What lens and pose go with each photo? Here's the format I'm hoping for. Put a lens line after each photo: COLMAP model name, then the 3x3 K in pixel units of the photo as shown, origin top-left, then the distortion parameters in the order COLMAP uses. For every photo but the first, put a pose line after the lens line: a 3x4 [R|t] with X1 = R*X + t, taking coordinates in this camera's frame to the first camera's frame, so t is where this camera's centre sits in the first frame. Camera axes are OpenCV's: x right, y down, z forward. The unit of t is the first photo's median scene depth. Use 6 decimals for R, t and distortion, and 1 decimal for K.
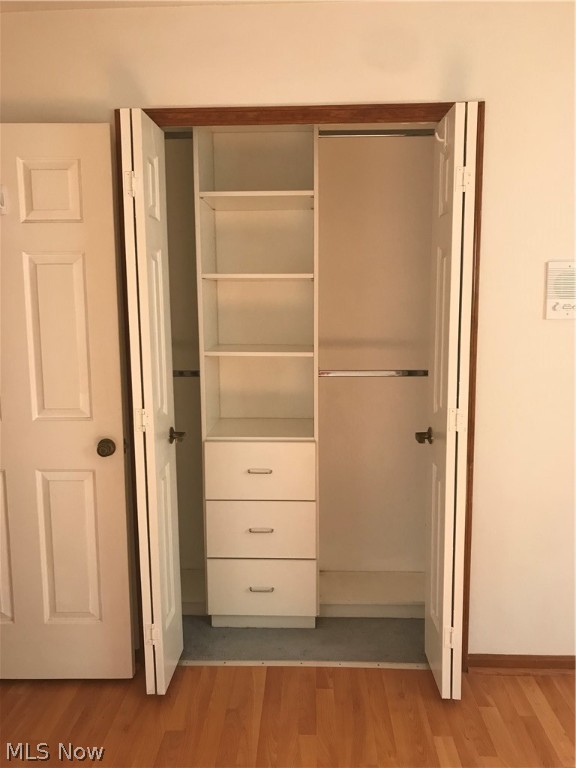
lens RADIAL K [[629.8, 0, 285.8], [0, 629.8, 387.1], [0, 0, 1]] dist [0.014032, -0.003744]
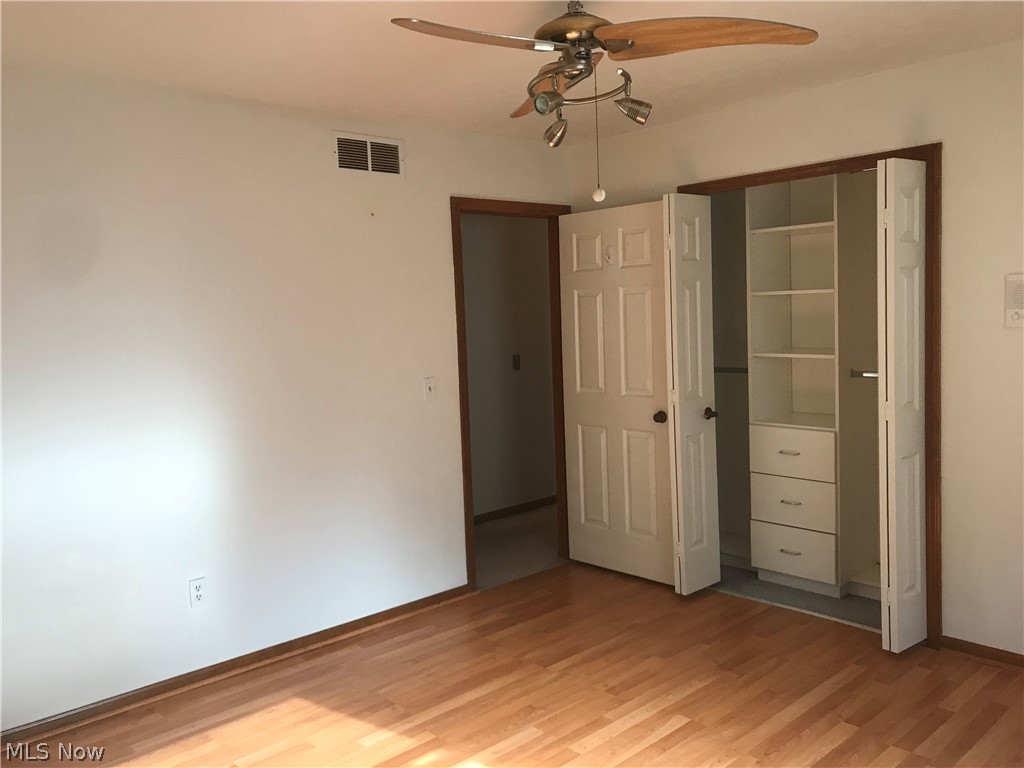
lens RADIAL K [[839.7, 0, 514.0], [0, 839.7, 381.6], [0, 0, 1]] dist [0.014032, -0.003744]
pose [[0.701398, 0.040901, -0.711596, 0.817103], [-0.062674, 0.998024, -0.004412, 0.042359], [0.710009, 0.047693, 0.702575, -0.583336]]
